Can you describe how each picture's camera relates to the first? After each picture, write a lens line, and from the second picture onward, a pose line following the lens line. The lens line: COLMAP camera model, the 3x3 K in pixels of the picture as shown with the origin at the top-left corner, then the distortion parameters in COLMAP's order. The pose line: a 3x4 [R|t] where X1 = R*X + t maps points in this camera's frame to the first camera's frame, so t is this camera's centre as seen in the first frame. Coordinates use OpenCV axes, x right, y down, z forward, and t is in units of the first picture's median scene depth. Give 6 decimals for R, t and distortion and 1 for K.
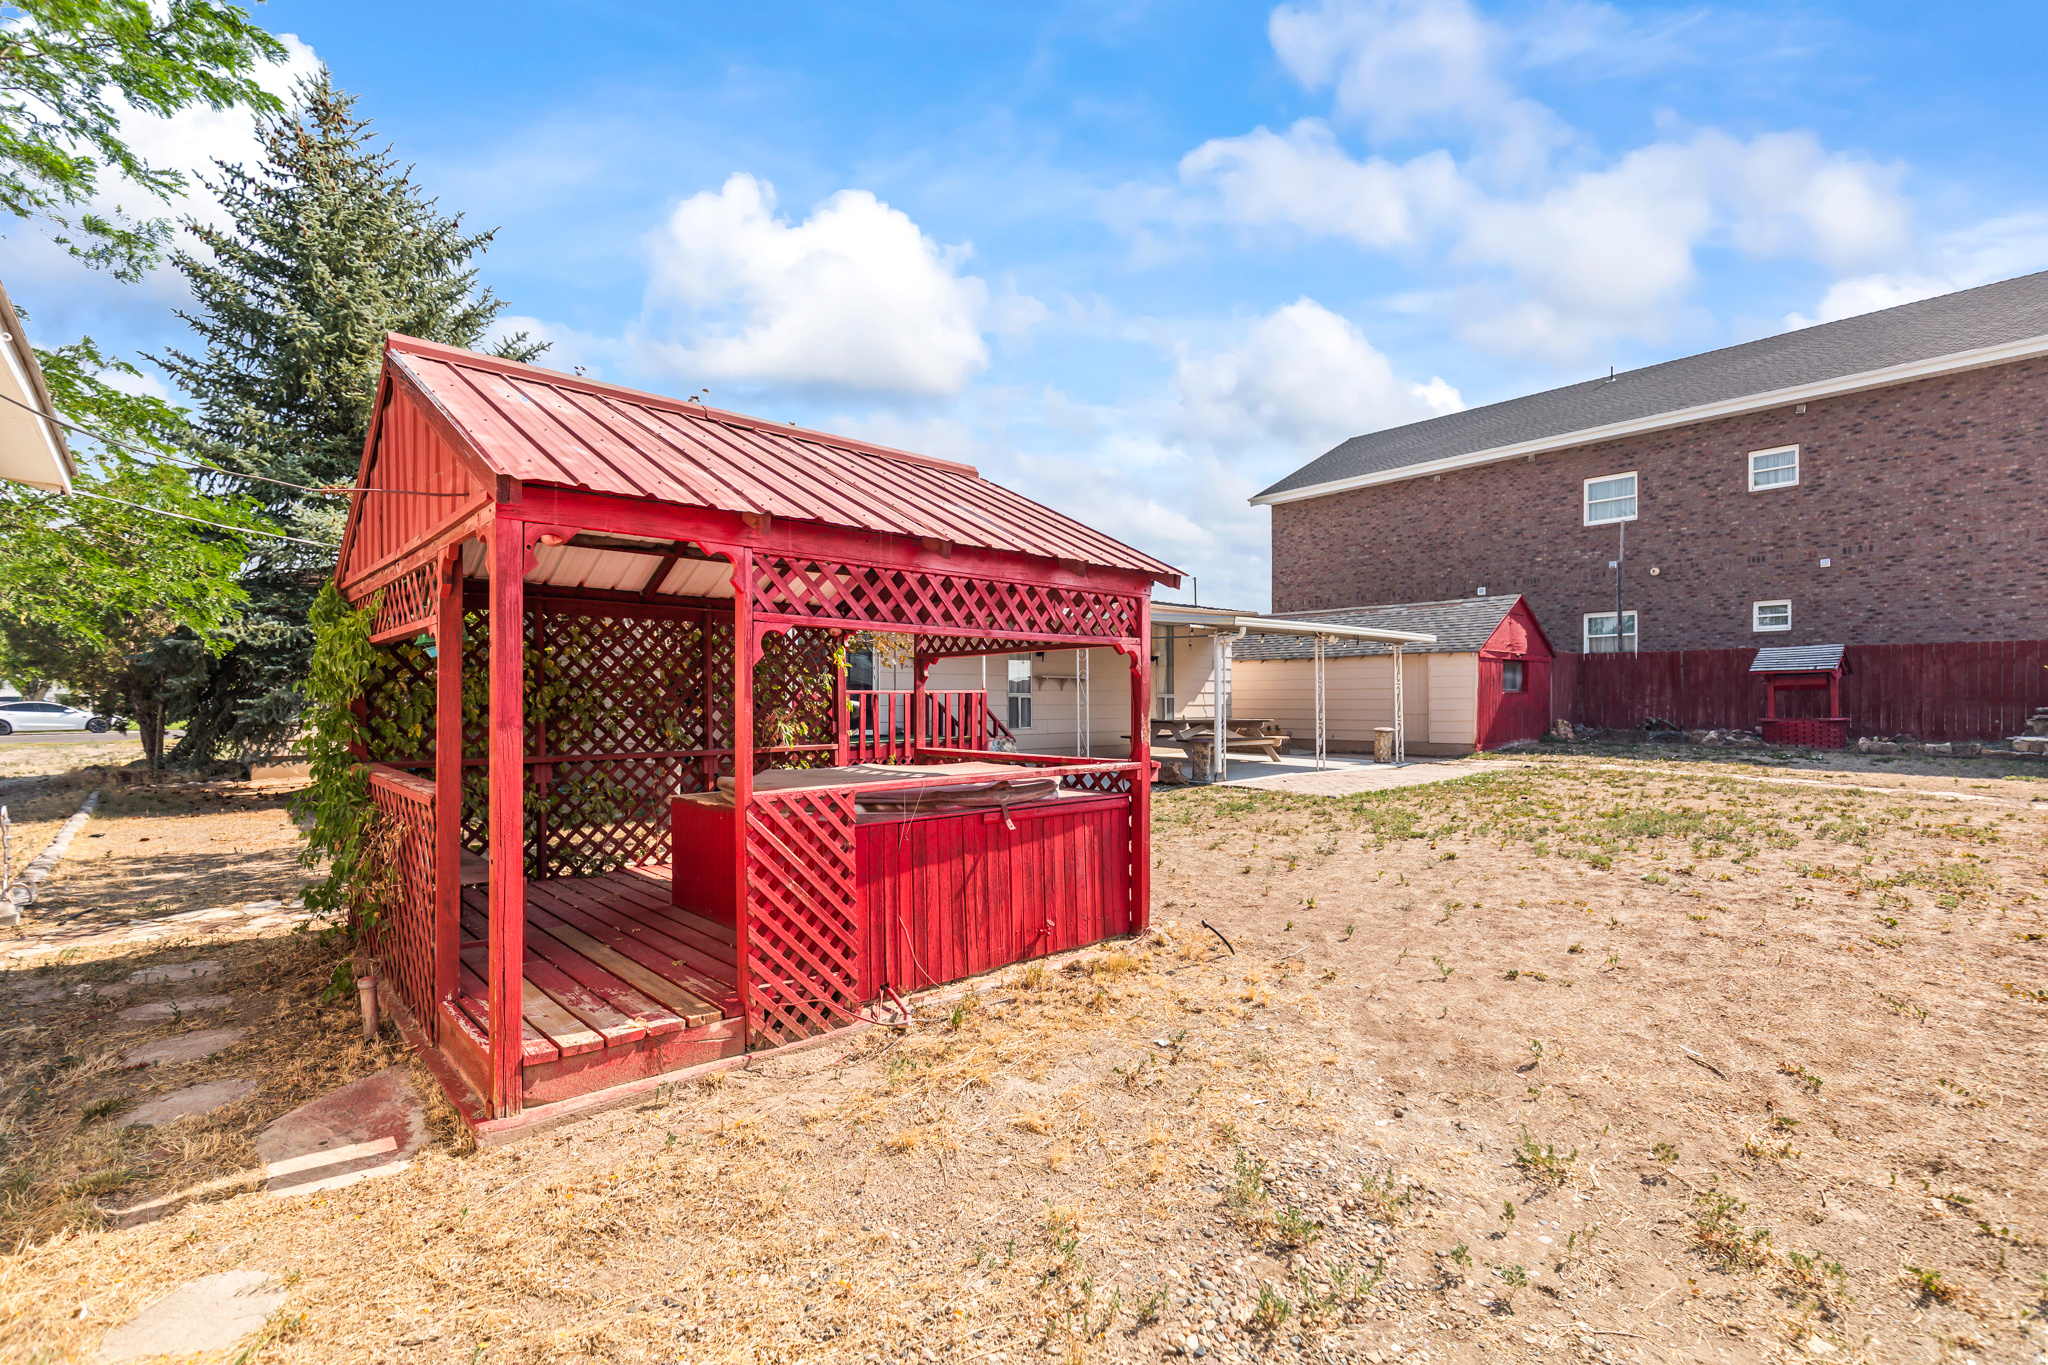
lens RADIAL K [[912.5, 0, 1032.5], [0, 912.5, 720.3], [0, 0, 1]] dist [0.004227, 0.000374]
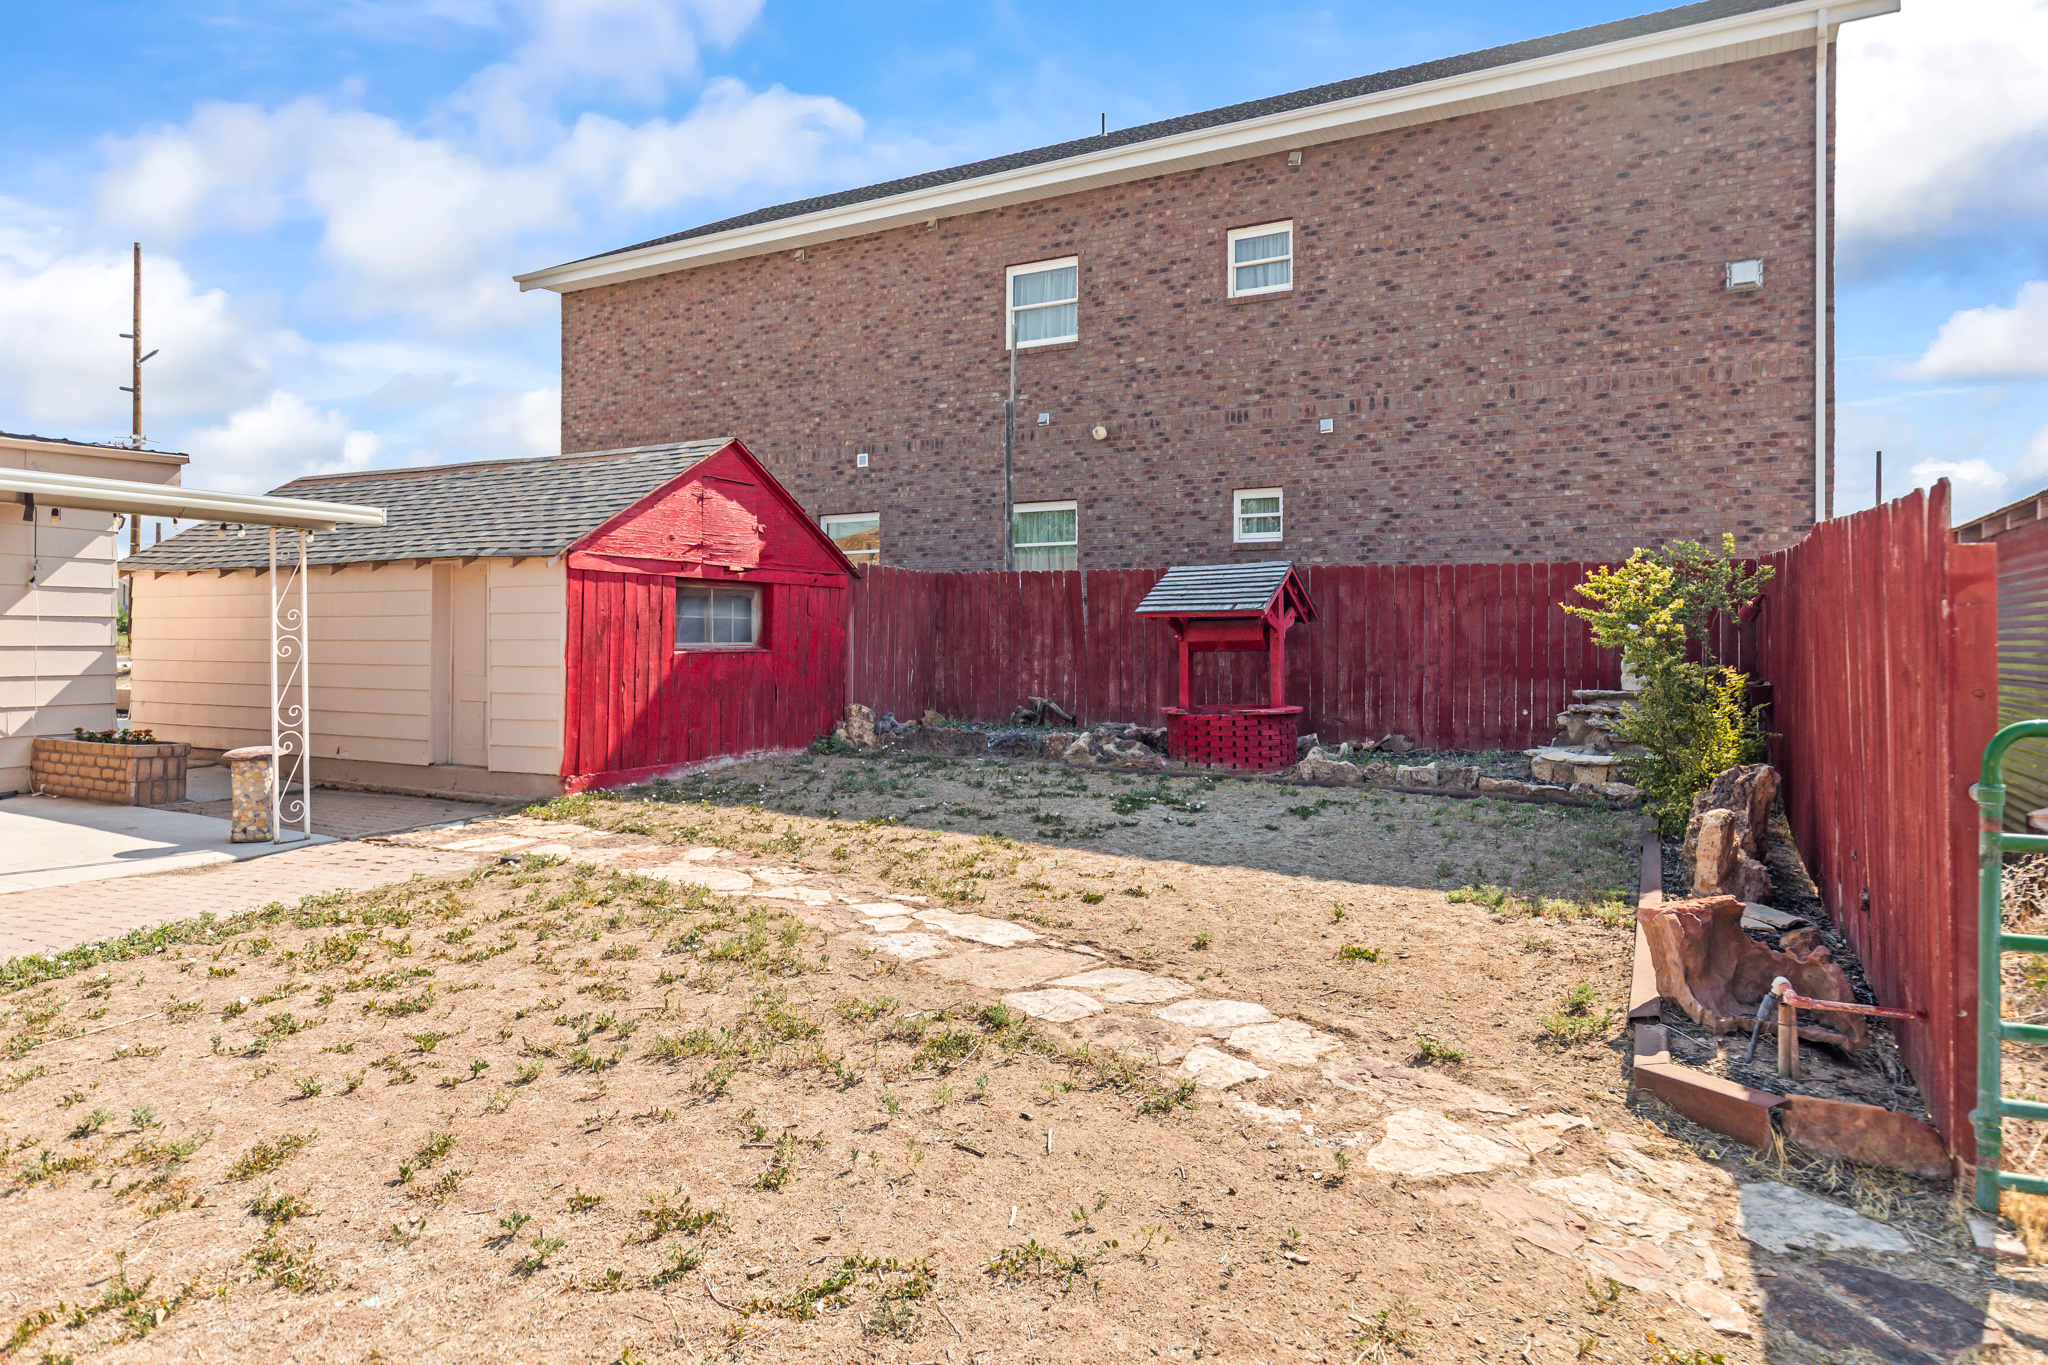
lens RADIAL K [[1224.0, 0, 1028.8], [0, 1224.0, 670.9], [0, 0, 1]] dist [0.003295, -0.000551]
pose [[0.937289, -0.003932, 0.348531, 0.439191], [0.002191, 0.999983, 0.005391, -0.022632], [-0.348546, -0.004290, 0.937282, 0.355867]]
